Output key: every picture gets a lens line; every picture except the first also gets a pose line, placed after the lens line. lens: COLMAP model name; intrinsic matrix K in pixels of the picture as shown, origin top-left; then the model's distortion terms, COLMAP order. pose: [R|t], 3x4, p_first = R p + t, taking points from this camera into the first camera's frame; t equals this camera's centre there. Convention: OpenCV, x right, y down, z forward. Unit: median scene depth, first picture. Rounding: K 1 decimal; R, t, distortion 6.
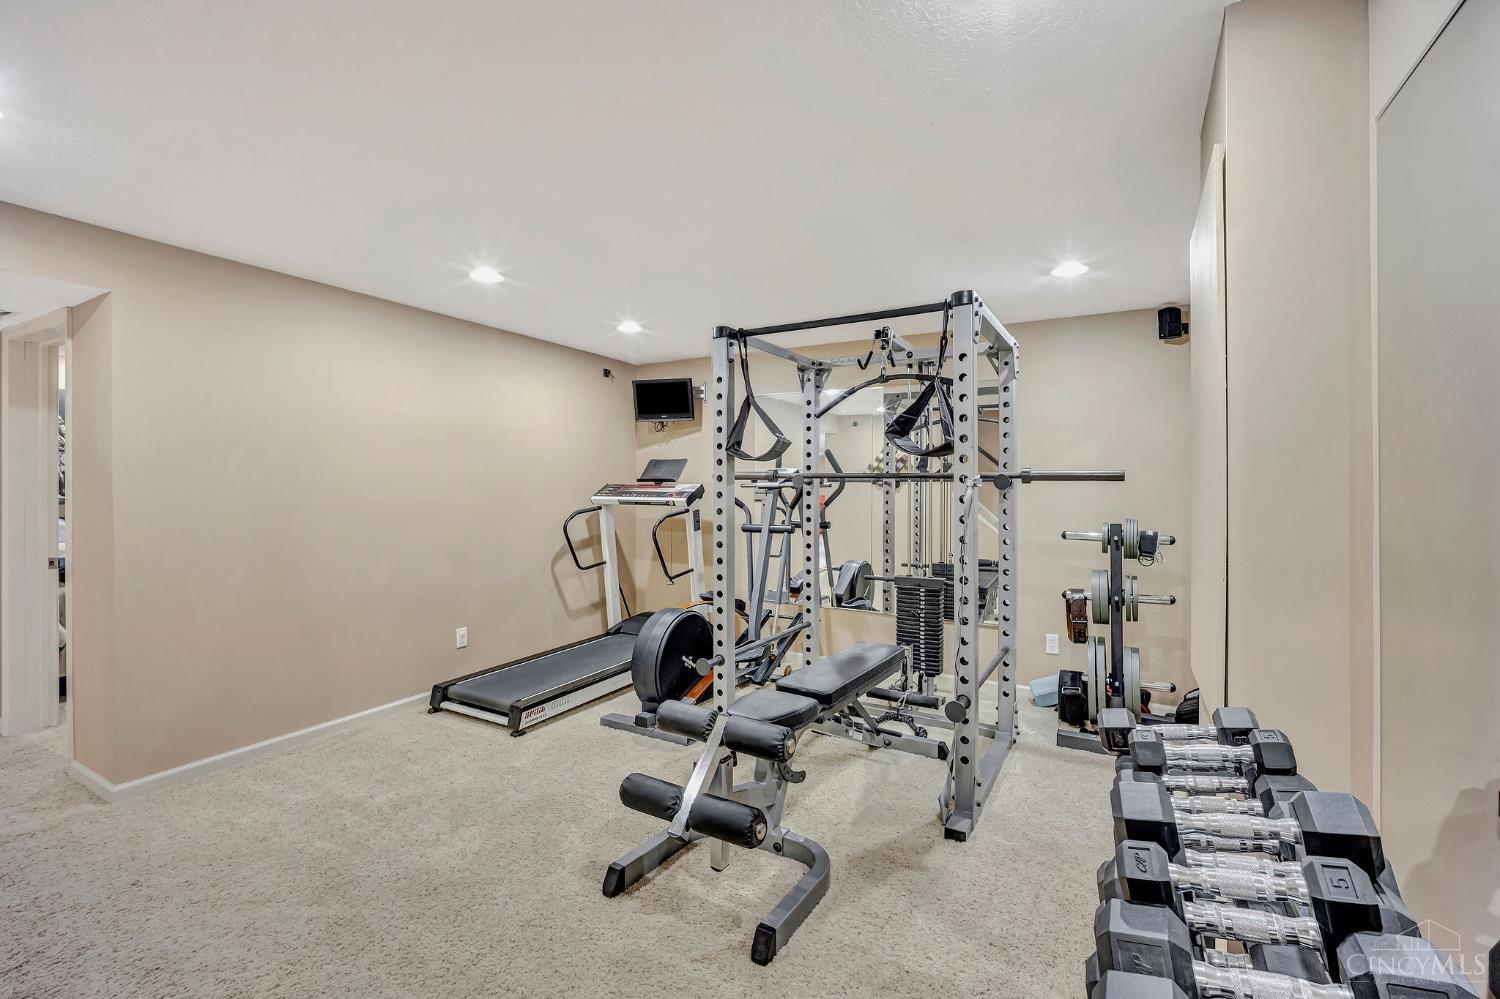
lens RADIAL K [[656.5, 0, 745.9], [0, 656.5, 485.0], [0, 0, 1]] dist [-0.003227, 0.000080]
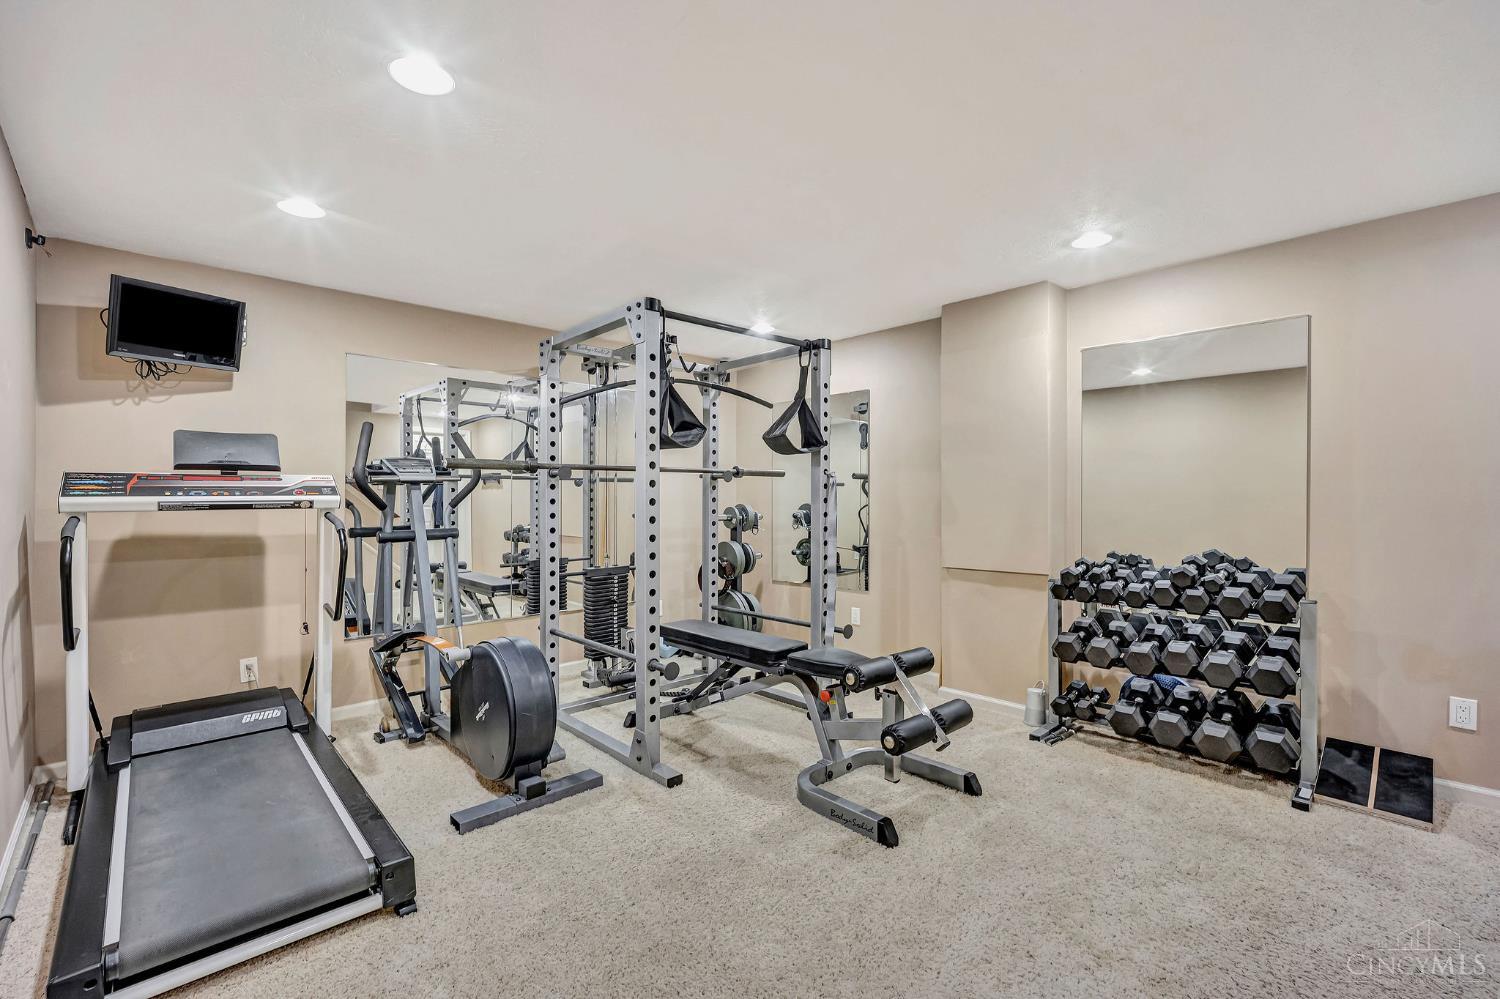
lens RADIAL K [[654.6, 0, 749.8], [0, 654.6, 497.8], [0, 0, 1]] dist [-0.008059, 0.000291]
pose [[0.290755, -0.010954, 0.956735, -0.674905], [0.004743, 0.999939, 0.010007, 0.019952], [-0.956786, 0.001628, 0.290789, 0.472005]]
